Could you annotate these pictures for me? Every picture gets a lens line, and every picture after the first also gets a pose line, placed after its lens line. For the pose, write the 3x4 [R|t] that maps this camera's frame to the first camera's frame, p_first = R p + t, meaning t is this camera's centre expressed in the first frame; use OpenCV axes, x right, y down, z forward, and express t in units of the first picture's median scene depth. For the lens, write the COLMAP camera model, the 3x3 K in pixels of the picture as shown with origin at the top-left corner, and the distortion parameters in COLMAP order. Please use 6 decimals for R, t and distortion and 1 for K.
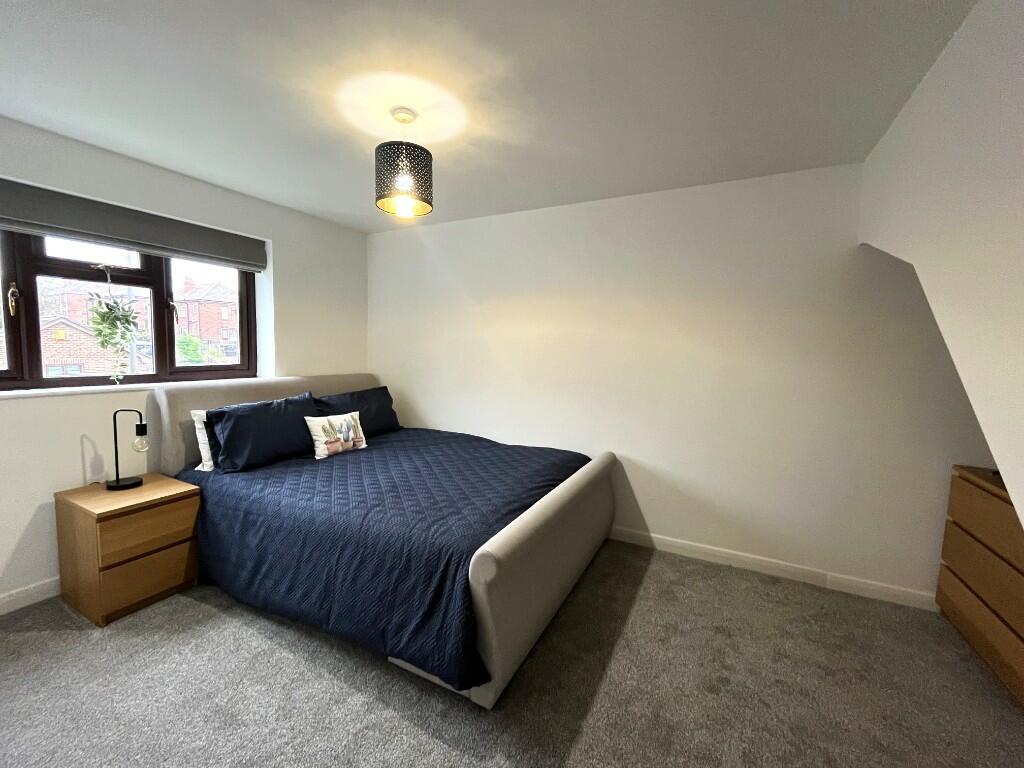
lens RADIAL K [[413.2, 0, 512.0], [0, 413.2, 384.0], [0, 0, 1]] dist [-0.003541, -0.000427]
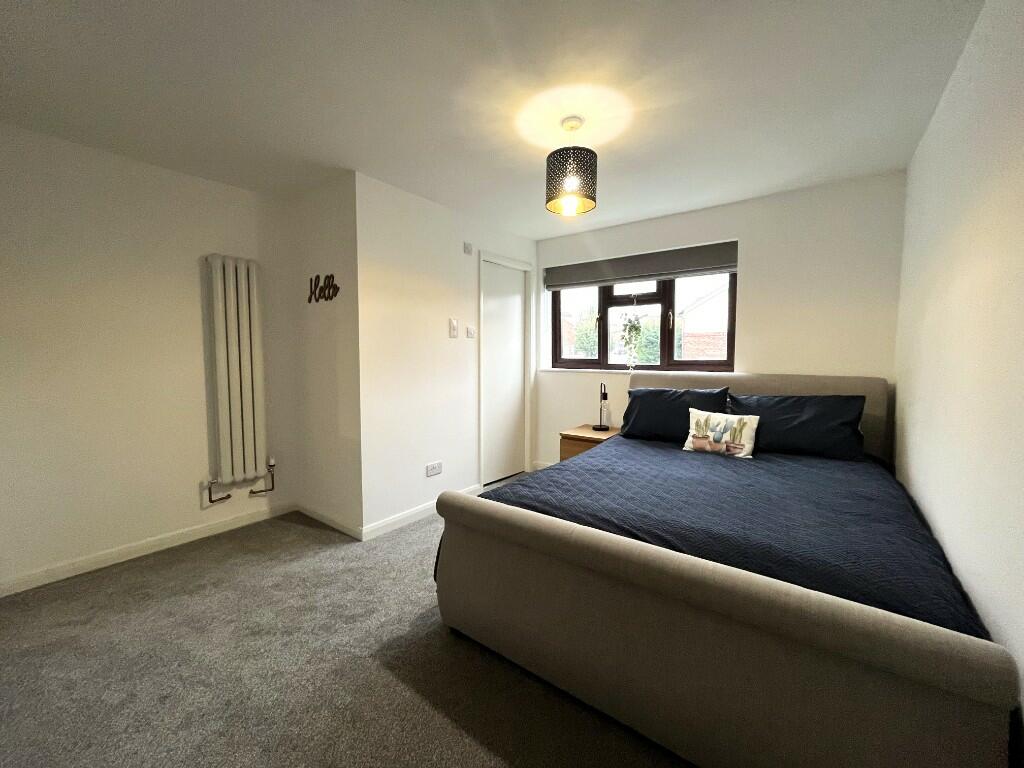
lens RADIAL K [[413.2, 0, 512.0], [0, 413.2, 384.0], [0, 0, 1]] dist [-0.003541, -0.000427]
pose [[-0.154307, 0.055093, -0.986486, 0.620422], [-0.087517, 0.993757, 0.069188, -0.013786], [0.984139, 0.097010, -0.148522, 0.744062]]
